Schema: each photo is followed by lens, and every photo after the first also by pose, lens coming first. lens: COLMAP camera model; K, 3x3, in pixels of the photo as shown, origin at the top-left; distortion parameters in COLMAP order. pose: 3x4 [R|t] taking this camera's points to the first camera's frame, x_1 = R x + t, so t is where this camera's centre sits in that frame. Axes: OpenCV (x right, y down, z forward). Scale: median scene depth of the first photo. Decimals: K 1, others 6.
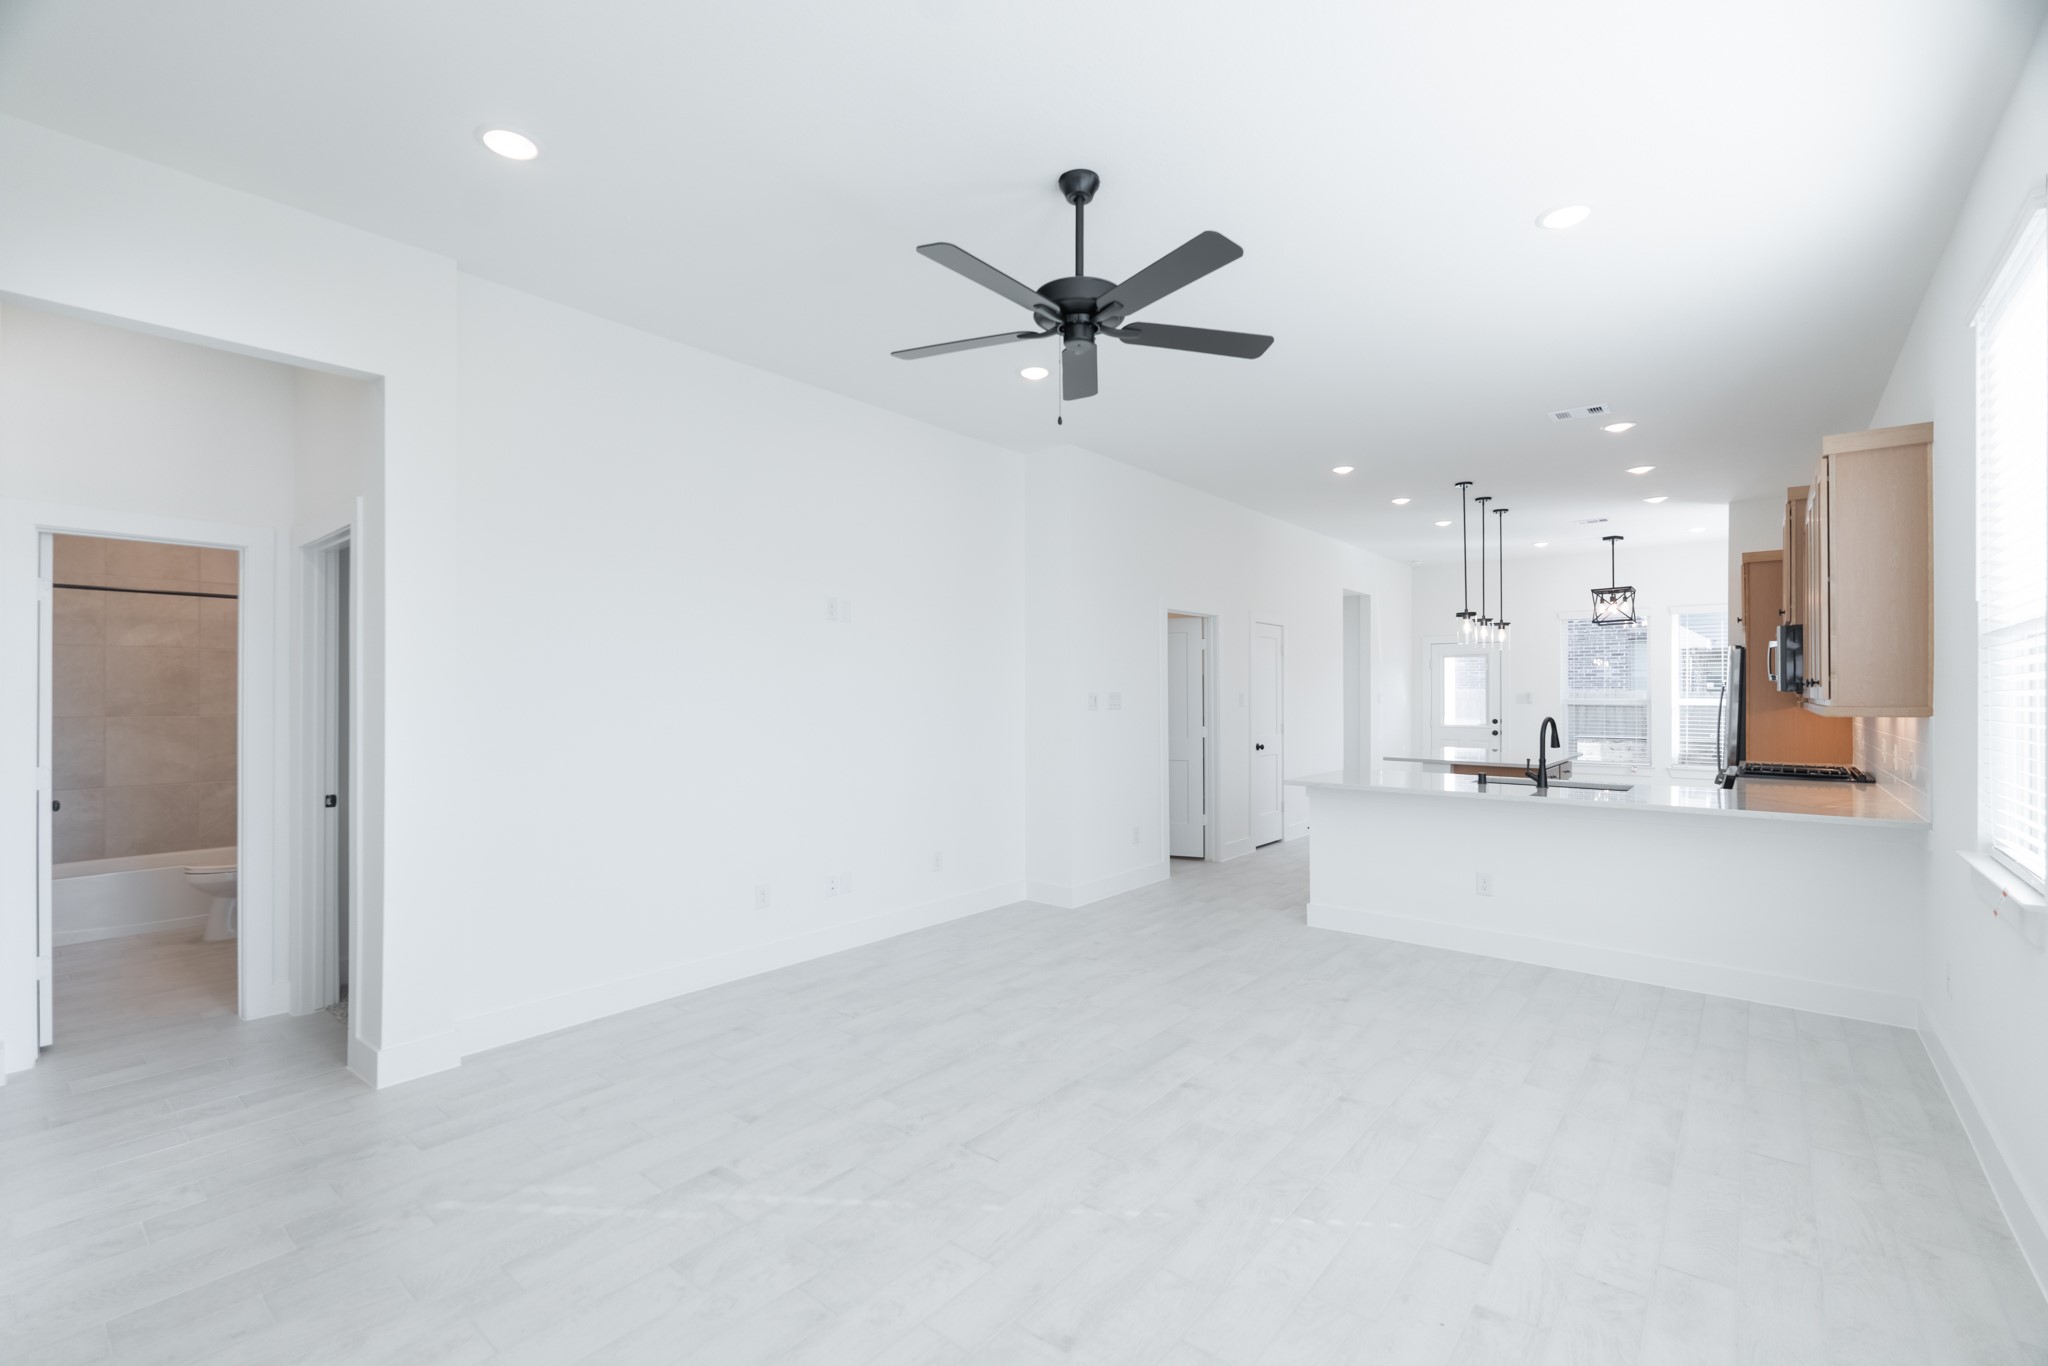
lens RADIAL K [[895.9, 0, 1020.2], [0, 895.9, 688.4], [0, 0, 1]] dist [-0.008586, 0.000071]
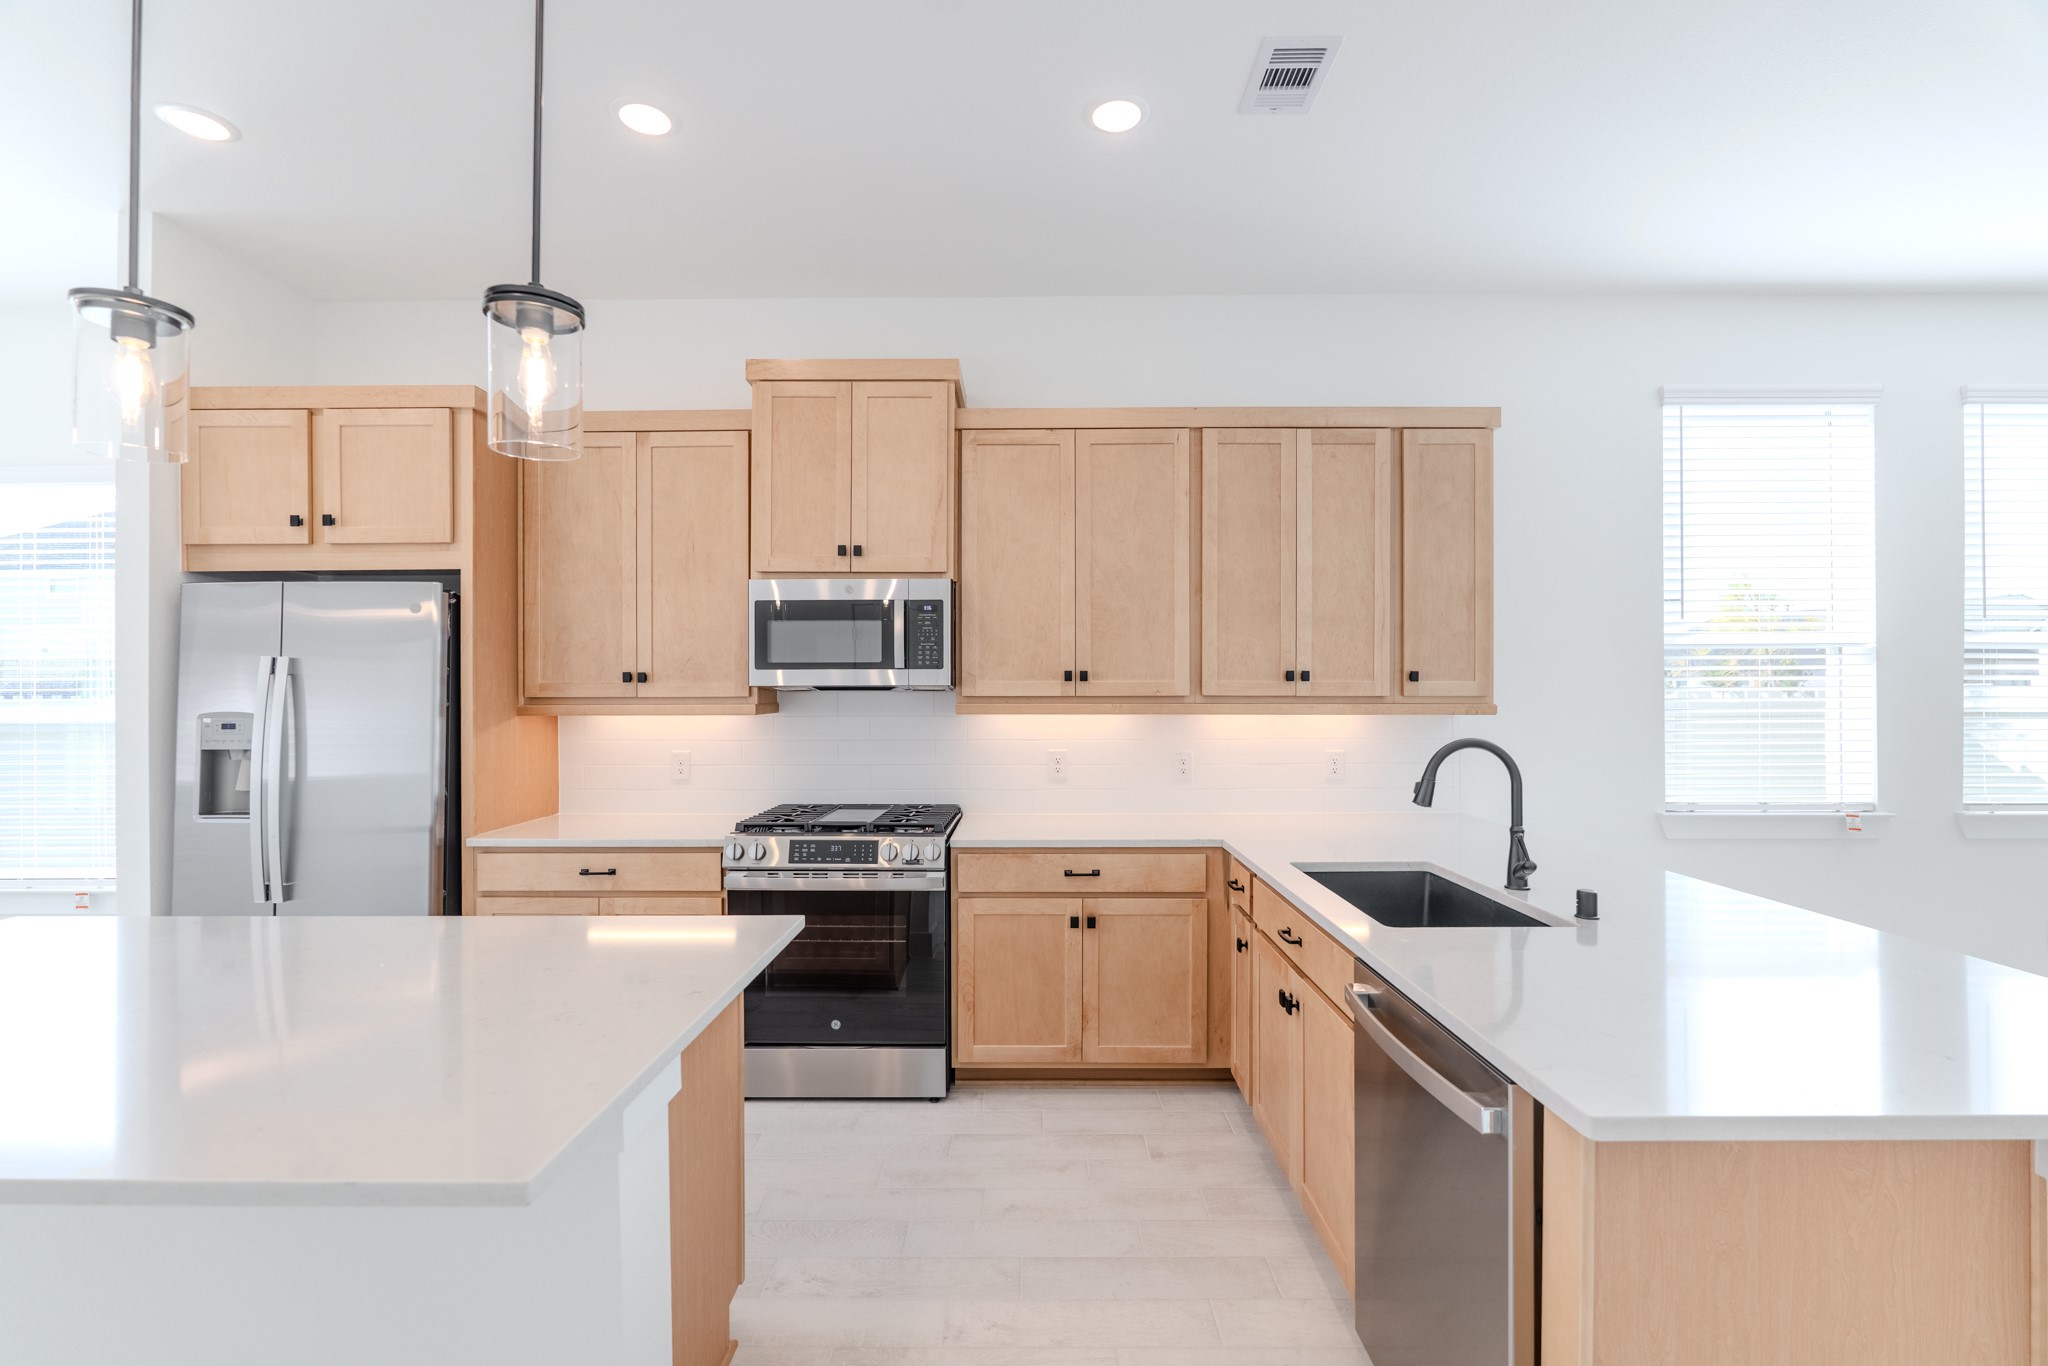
lens RADIAL K [[895.9, 0, 1020.2], [0, 895.9, 688.4], [0, 0, 1]] dist [-0.008586, 0.000071]
pose [[-0.630012, 0.001922, 0.776583, 0.270616], [-0.002134, 0.999989, -0.004206, 0.005674], [-0.776582, -0.004306, -0.630001, 1.051571]]
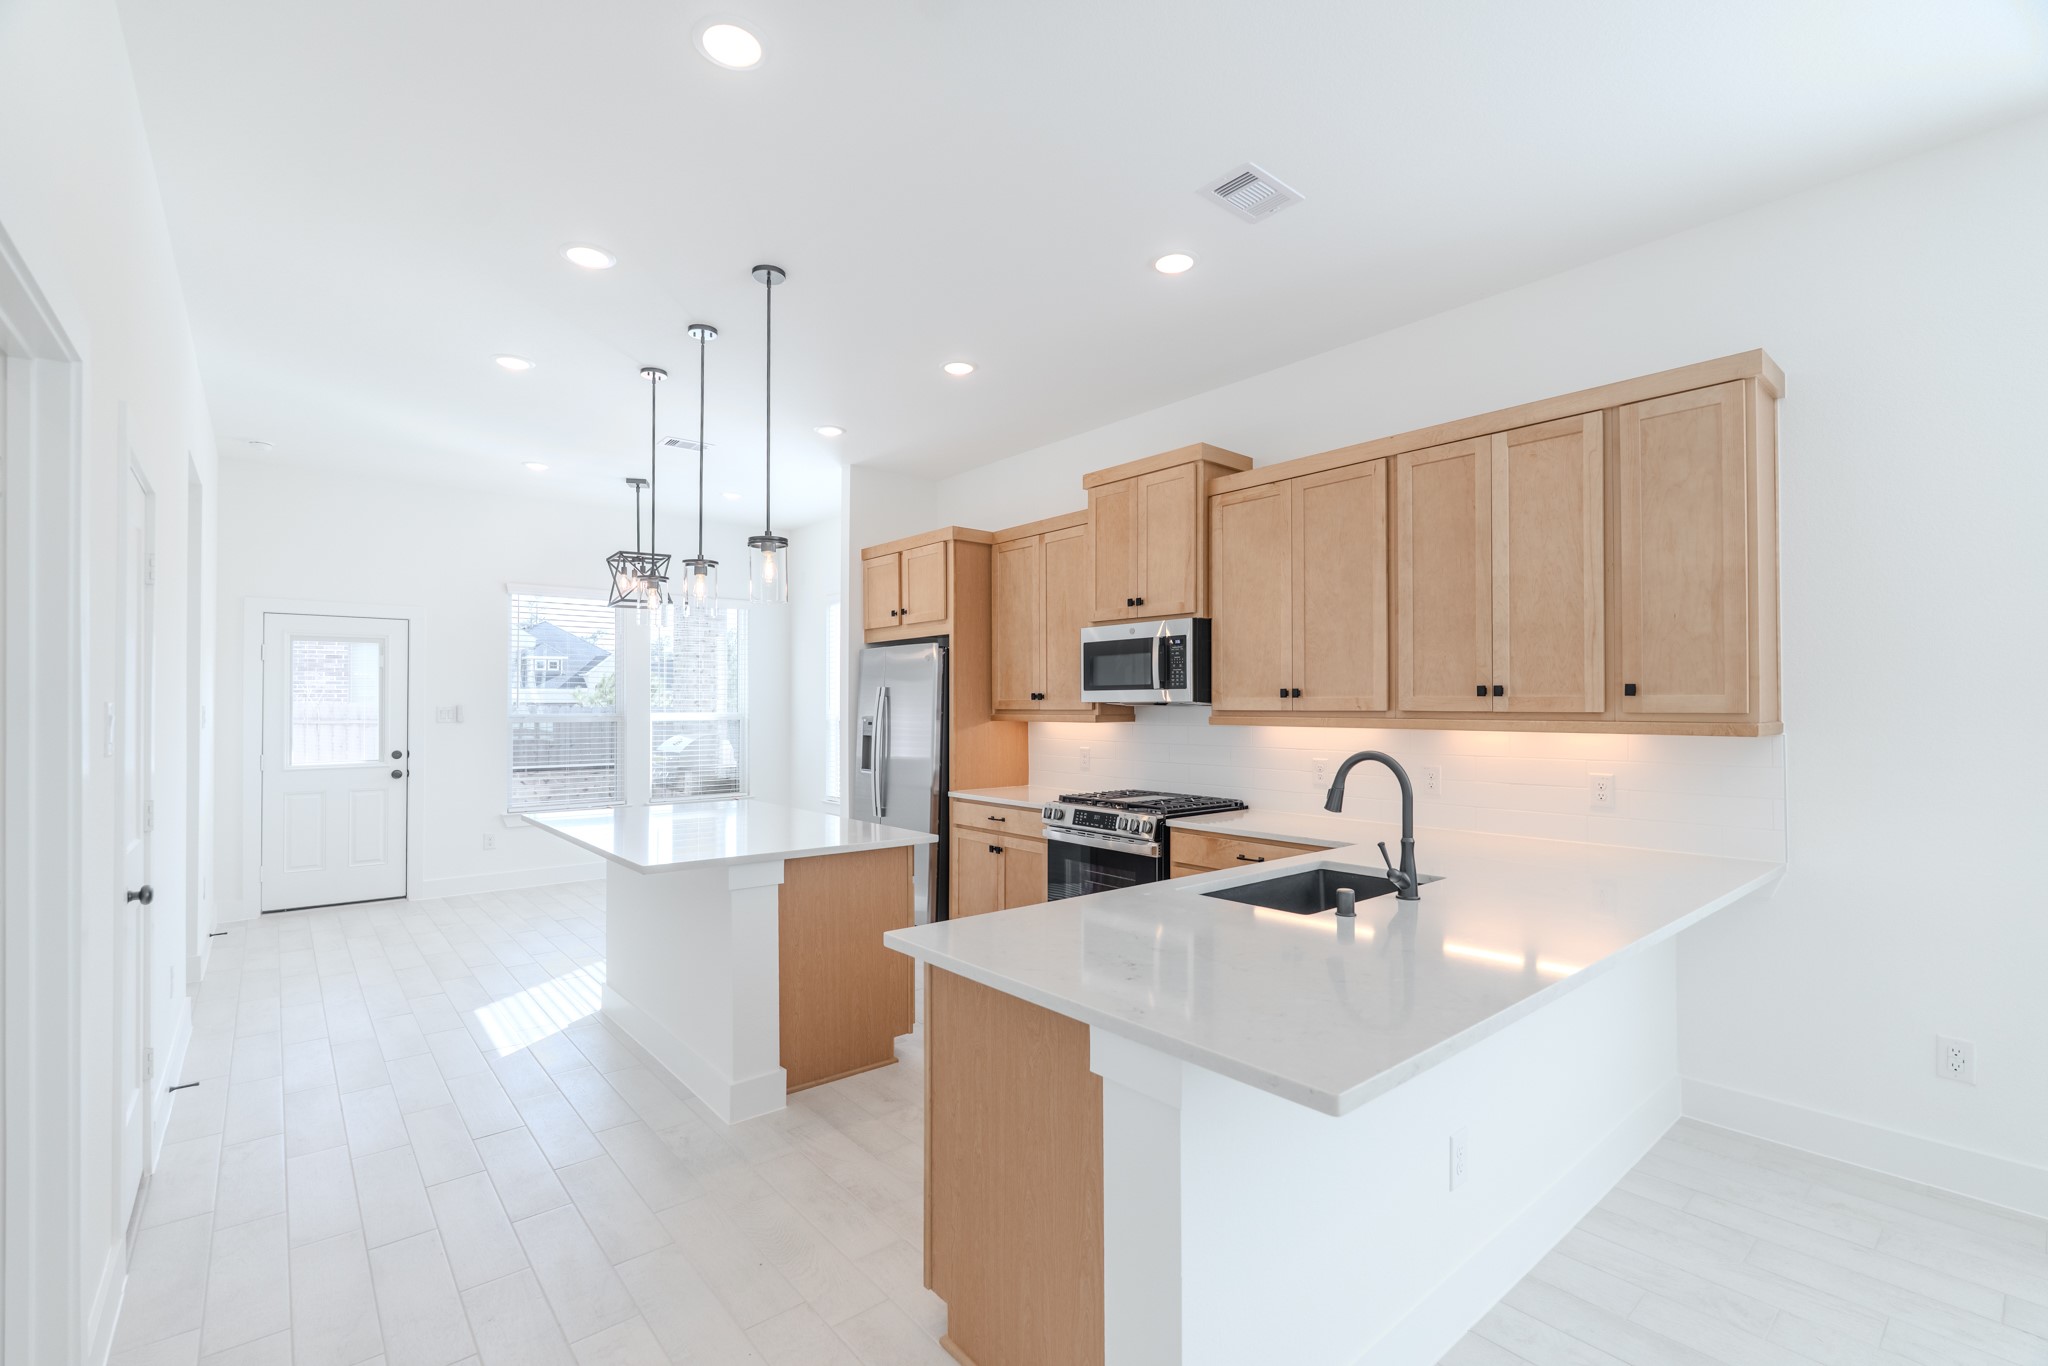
lens RADIAL K [[895.9, 0, 1020.2], [0, 895.9, 688.4], [0, 0, 1]] dist [-0.008586, 0.000071]
pose [[0.179522, 0.017582, 0.983597, 0.047751], [-0.002969, 0.999845, -0.017331, 0.004096], [-0.983749, 0.000191, 0.179547, 0.785225]]
